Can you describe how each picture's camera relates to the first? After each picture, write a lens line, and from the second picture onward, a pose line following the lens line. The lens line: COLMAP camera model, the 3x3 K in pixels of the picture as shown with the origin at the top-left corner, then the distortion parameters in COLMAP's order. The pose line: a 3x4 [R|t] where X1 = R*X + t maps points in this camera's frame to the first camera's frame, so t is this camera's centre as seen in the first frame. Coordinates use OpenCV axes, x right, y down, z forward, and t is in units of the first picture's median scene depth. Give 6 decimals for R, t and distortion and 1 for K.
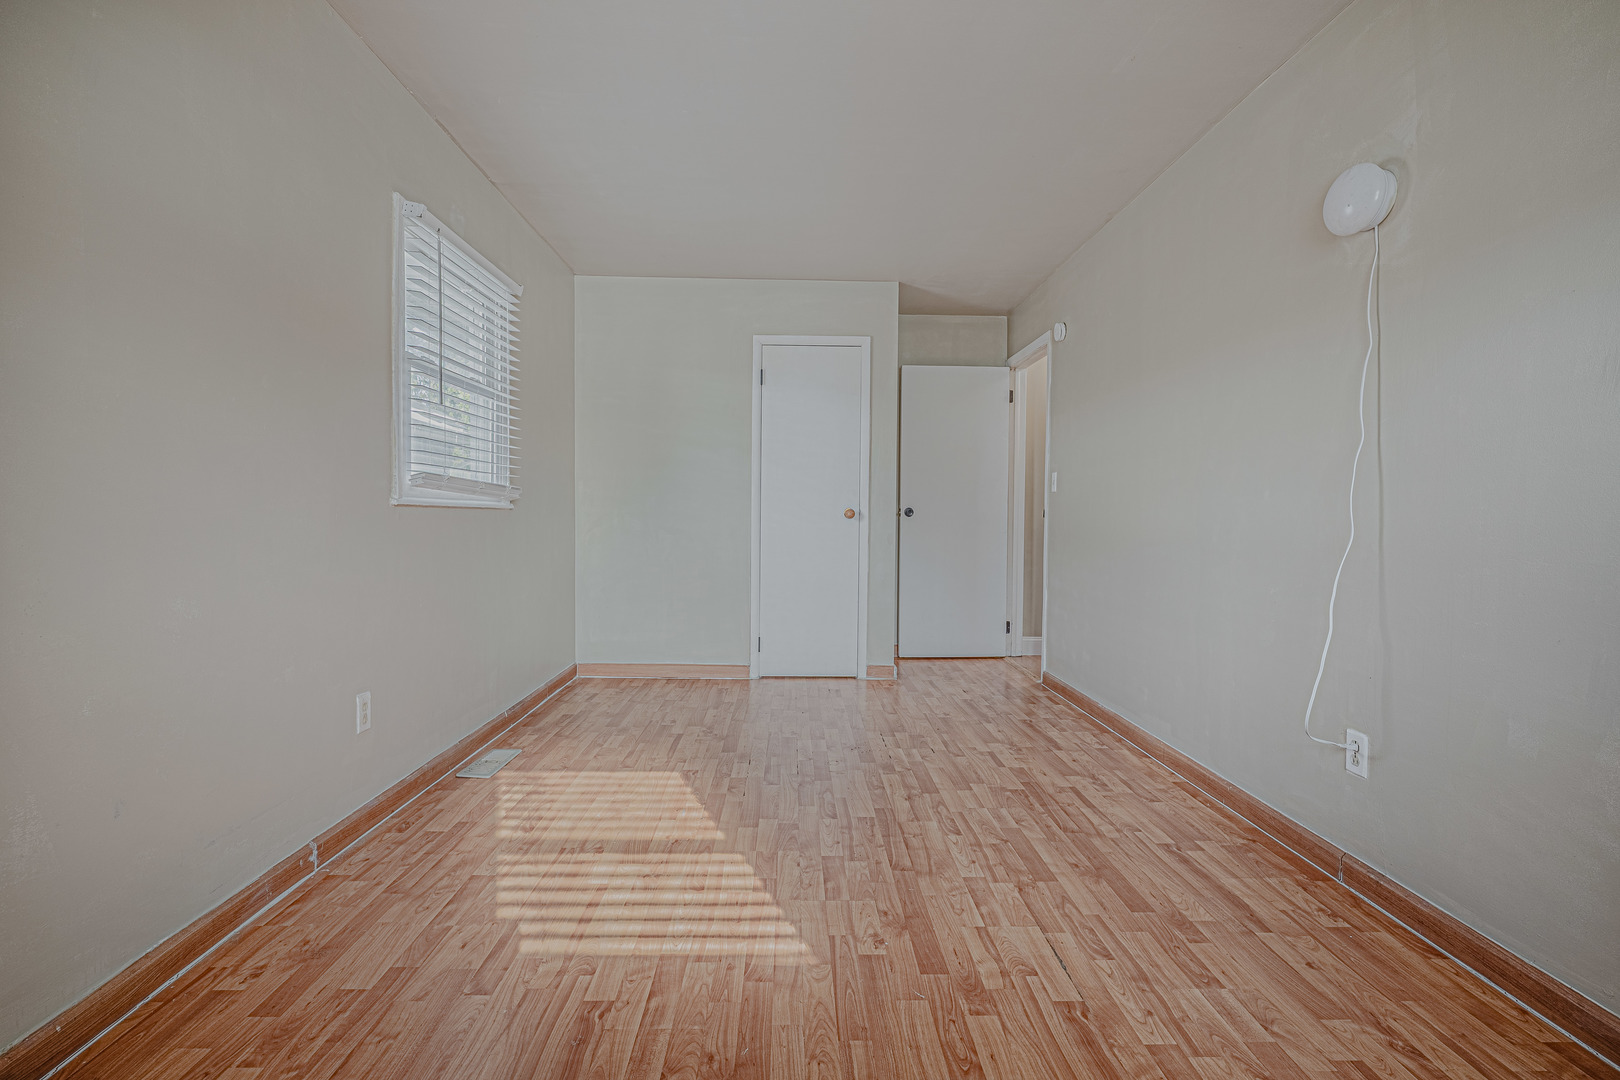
lens RADIAL K [[730.3, 0, 806.1], [0, 730.3, 532.9], [0, 0, 1]] dist [0.000613, -0.001025]
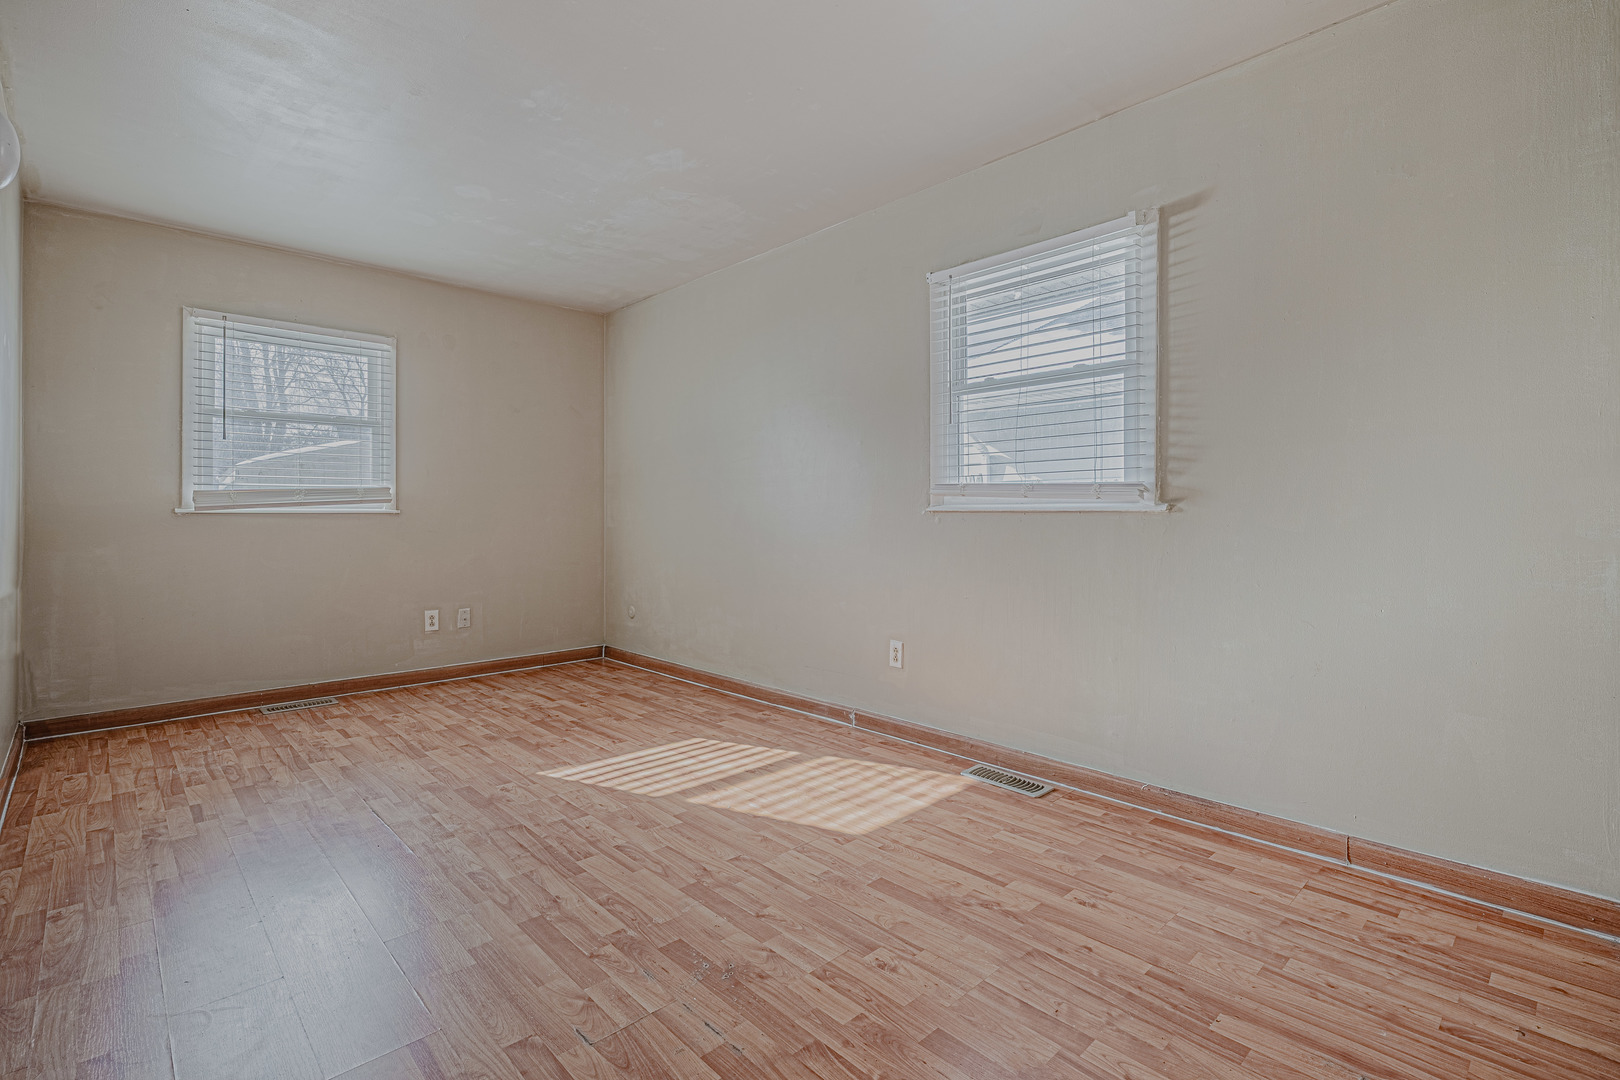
lens RADIAL K [[730.3, 0, 805.0], [0, 730.3, 530.3], [0, 0, 1]] dist [0.000613, -0.001025]
pose [[-0.733325, 0.003776, -0.679868, 0.510679], [-0.022715, 0.999290, 0.030051, -0.041415], [0.679499, 0.037480, -0.732719, 1.903132]]
